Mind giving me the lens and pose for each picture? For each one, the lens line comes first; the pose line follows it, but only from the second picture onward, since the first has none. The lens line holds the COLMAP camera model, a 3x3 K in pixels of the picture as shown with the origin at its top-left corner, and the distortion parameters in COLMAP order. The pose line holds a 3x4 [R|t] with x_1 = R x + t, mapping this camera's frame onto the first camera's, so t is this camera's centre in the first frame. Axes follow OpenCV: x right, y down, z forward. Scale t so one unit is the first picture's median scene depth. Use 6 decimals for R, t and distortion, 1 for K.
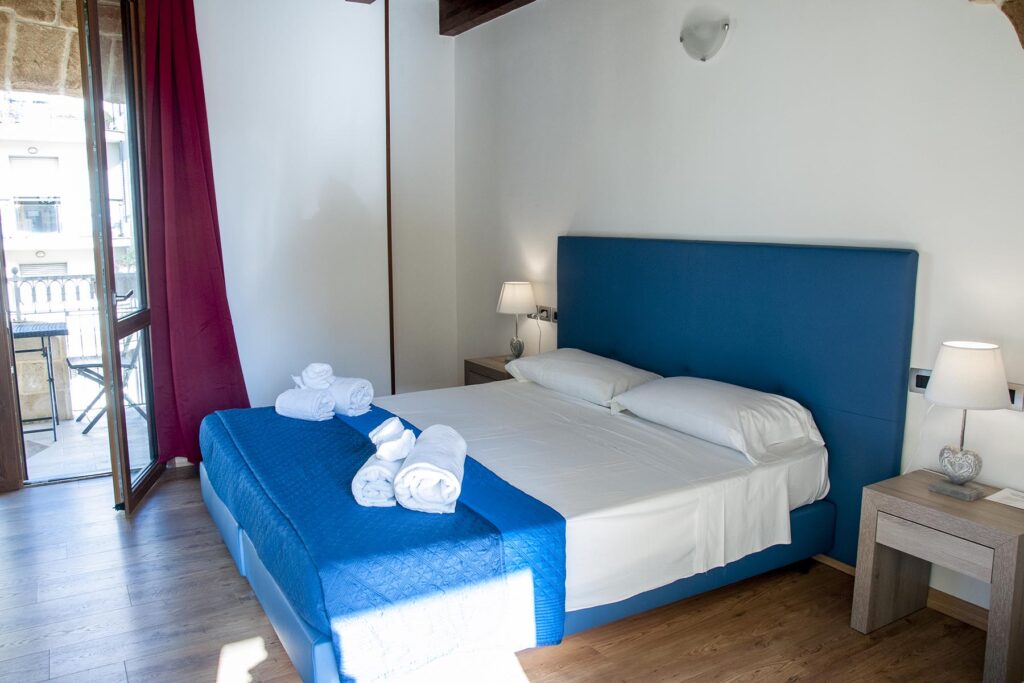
lens RADIAL K [[777.6, 0, 507.5], [0, 777.6, 344.2], [0, 0, 1]] dist [-0.059083, 0.000266]
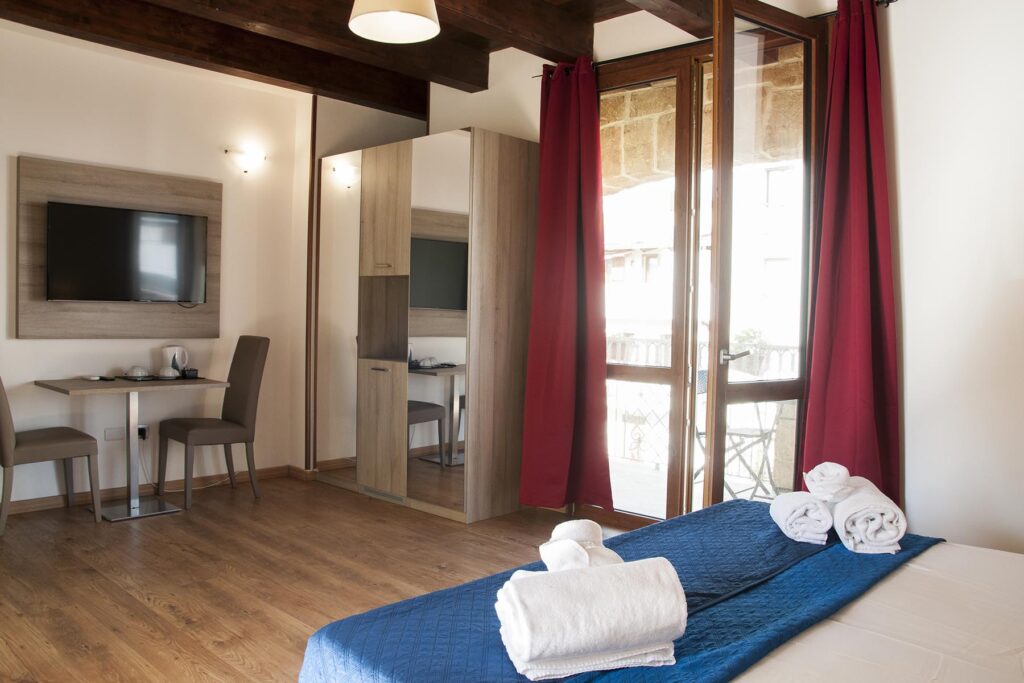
lens RADIAL K [[777.6, 0, 512.0], [0, 777.6, 339.3], [0, 0, 1]] dist [-0.059083, 0.000266]
pose [[0.263165, 0.031508, -0.964236, 0.257122], [-0.172386, 0.984917, -0.014865, -0.017404], [0.949224, 0.170133, 0.264627, 0.406611]]
